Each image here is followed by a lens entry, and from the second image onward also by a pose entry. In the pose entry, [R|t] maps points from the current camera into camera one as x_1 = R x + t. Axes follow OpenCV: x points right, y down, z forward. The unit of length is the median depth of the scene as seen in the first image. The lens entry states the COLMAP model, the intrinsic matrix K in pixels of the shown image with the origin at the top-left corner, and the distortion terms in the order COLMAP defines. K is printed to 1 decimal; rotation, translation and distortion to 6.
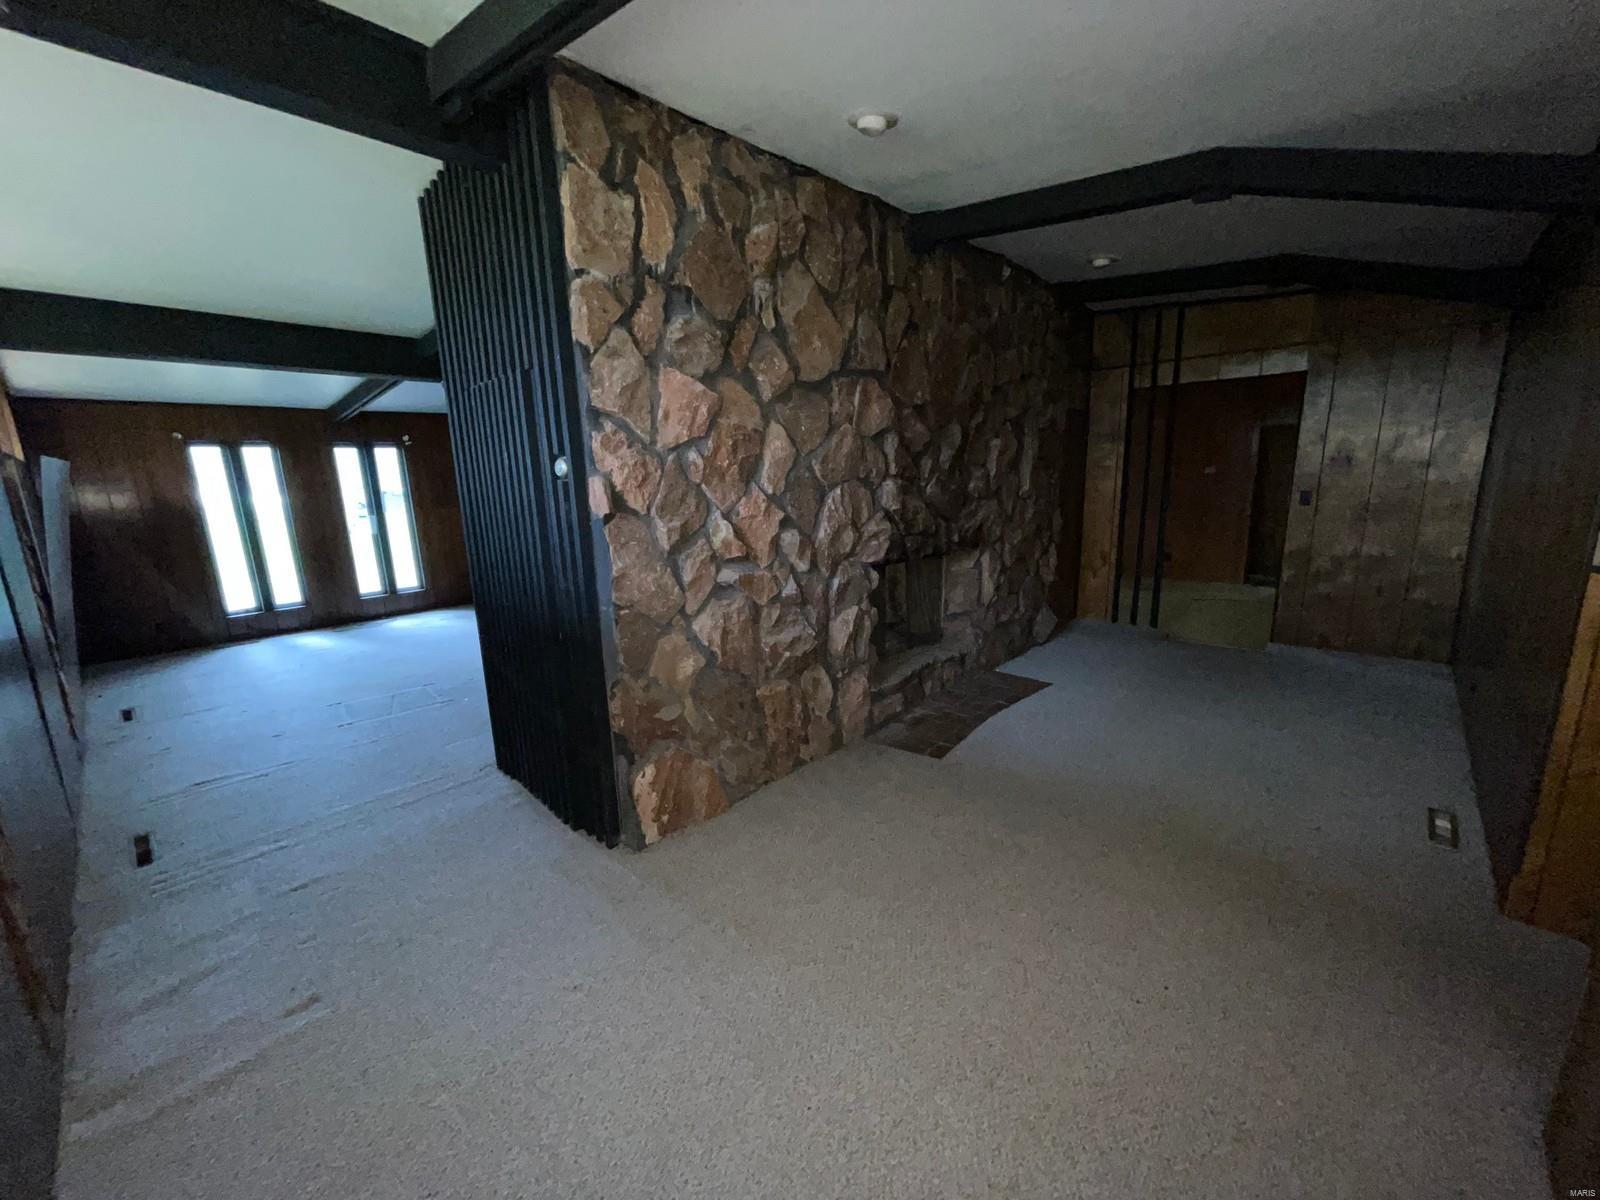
lens RADIAL K [[644.9, 0, 796.9], [0, 644.9, 608.2], [0, 0, 1]] dist [-0.000723, -0.000056]
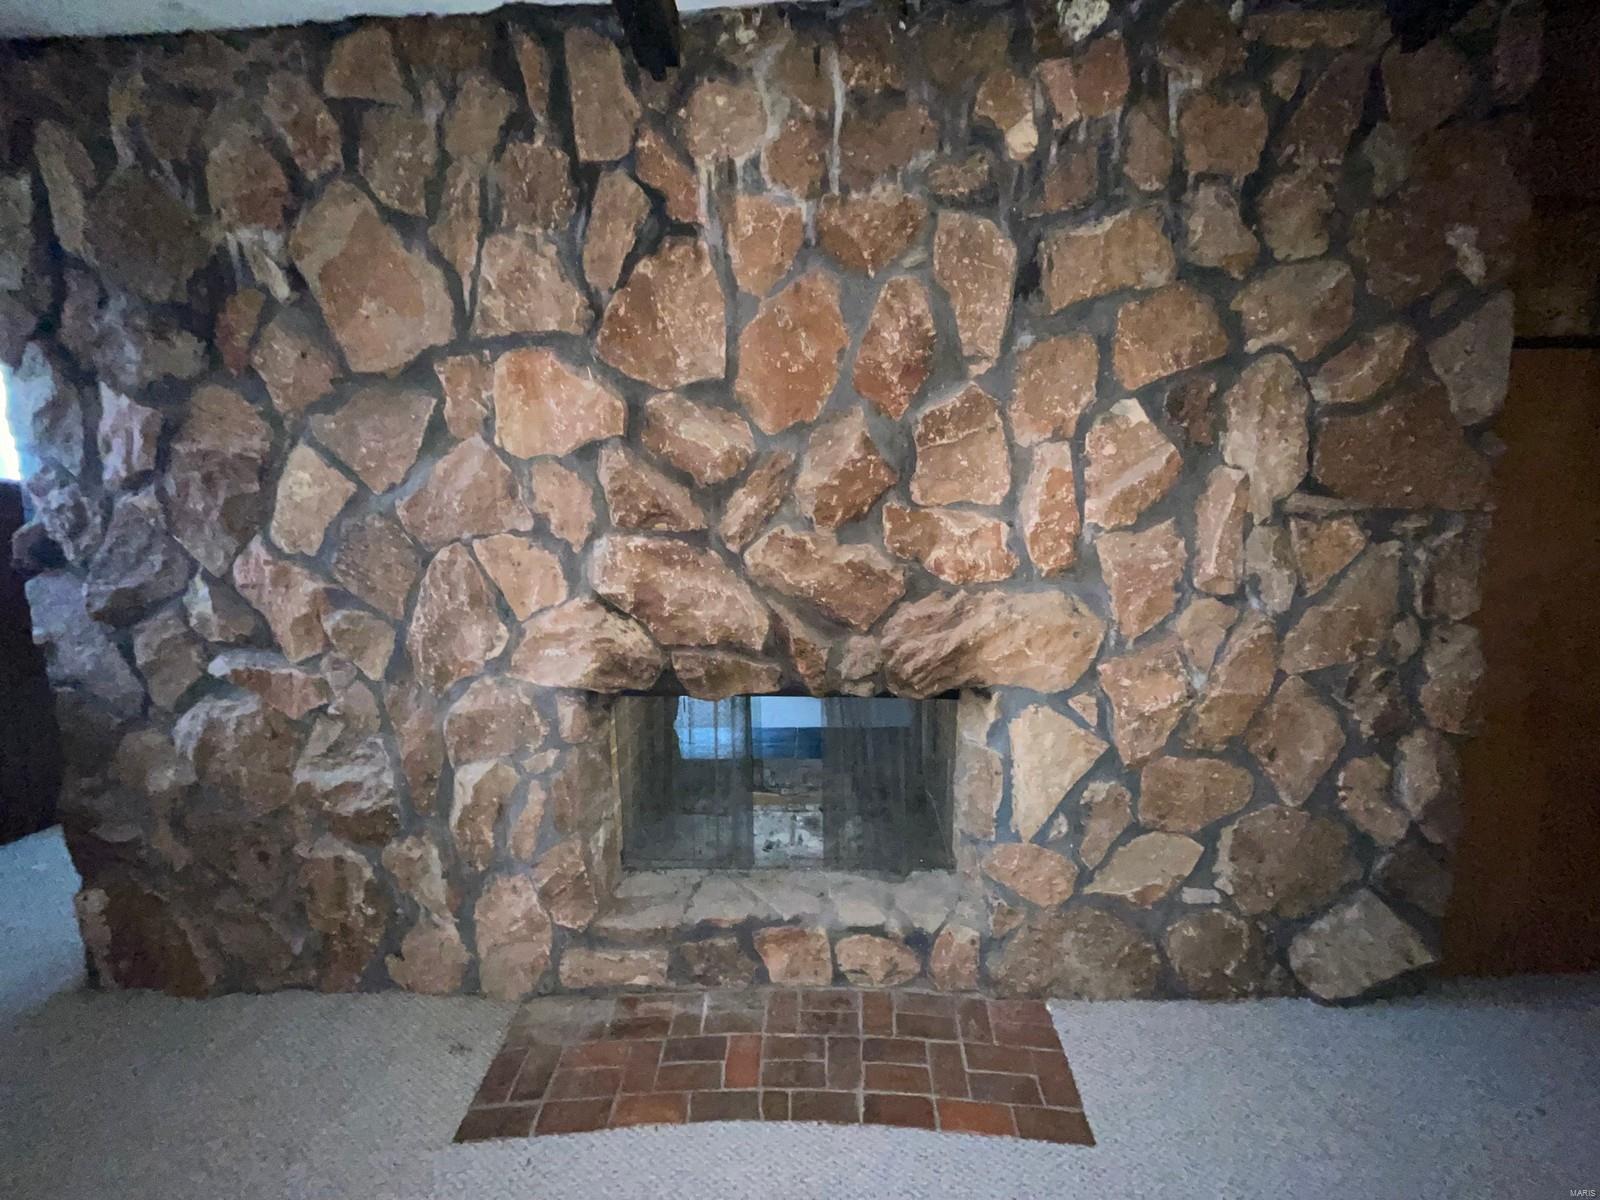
lens RADIAL K [[644.9, 0, 796.9], [0, 644.9, 608.2], [0, 0, 1]] dist [-0.000723, -0.000056]
pose [[0.657569, 0.113265, -0.744832, 0.772419], [-0.161519, 0.986841, 0.007472, -0.207469], [0.735877, 0.115391, 0.667211, 0.938823]]
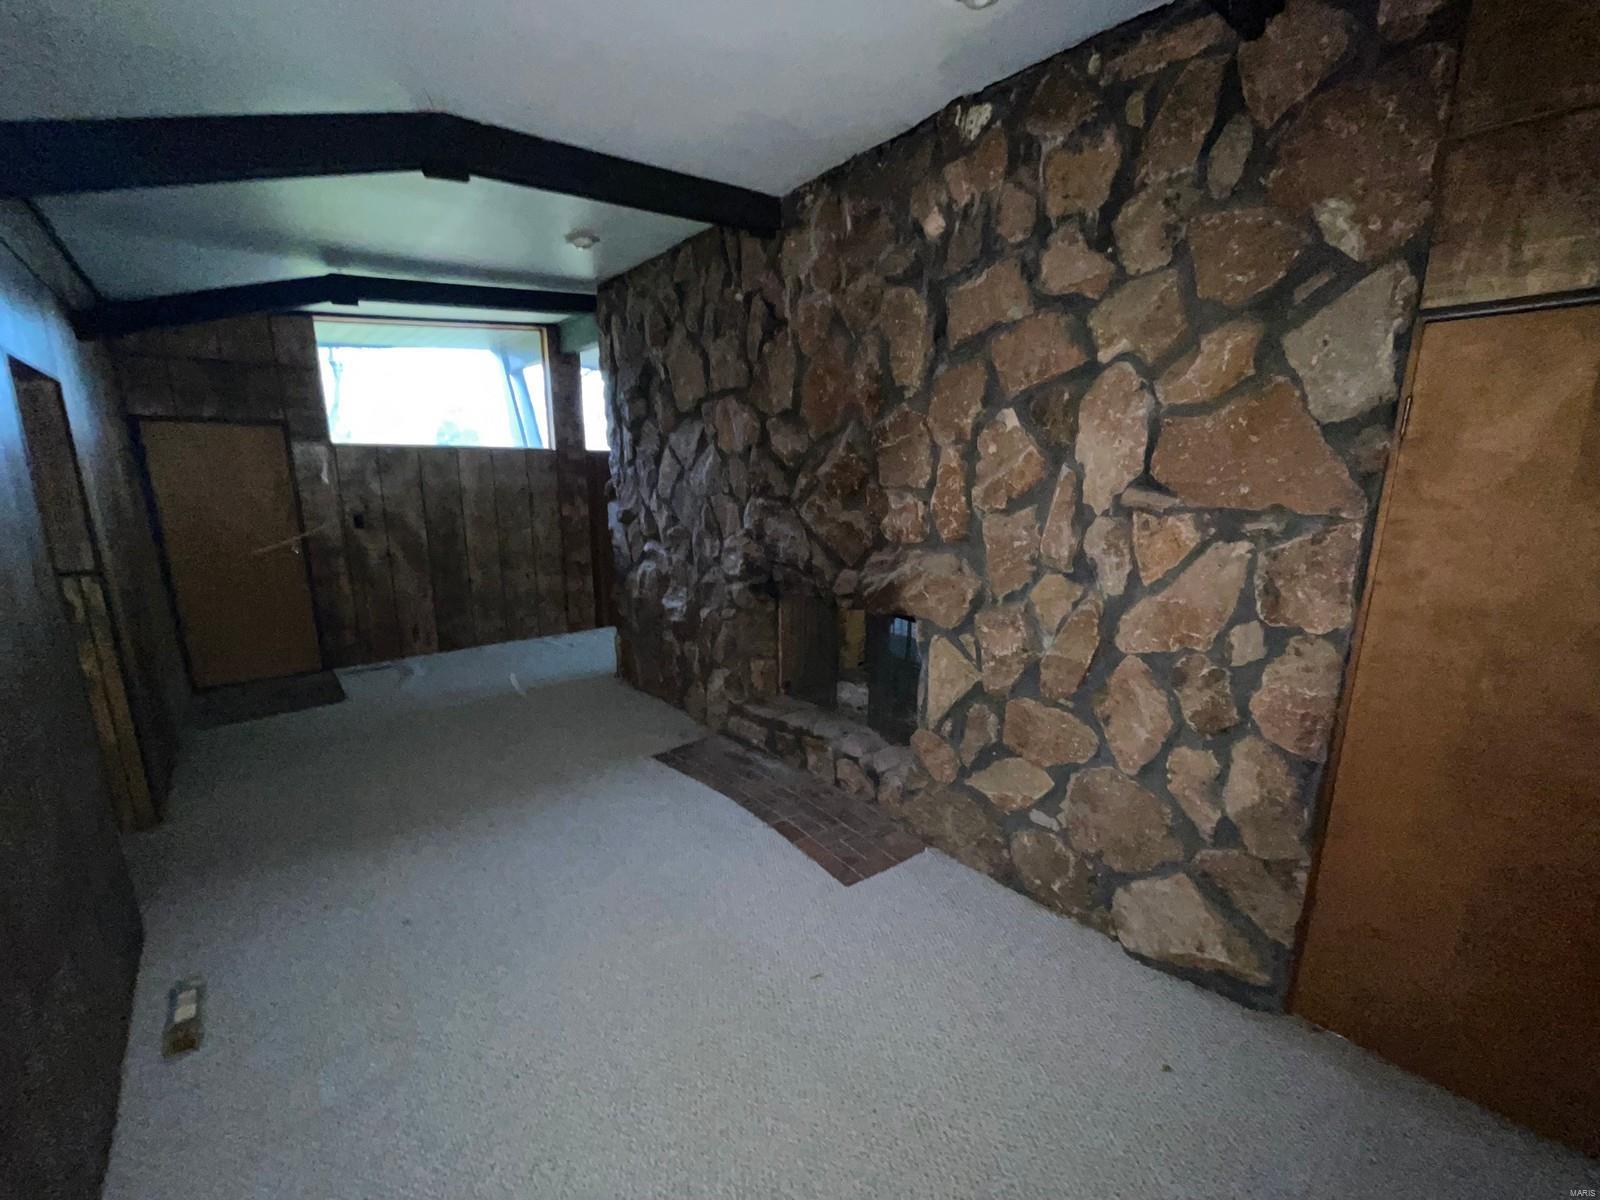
lens RADIAL K [[644.9, 0, 796.9], [0, 644.9, 608.2], [0, 0, 1]] dist [-0.000723, -0.000056]
pose [[-0.111138, 0.240507, -0.964264, 1.330908], [-0.205491, 0.943745, 0.259073, -0.371143], [0.972328, 0.226940, -0.055464, 1.404805]]
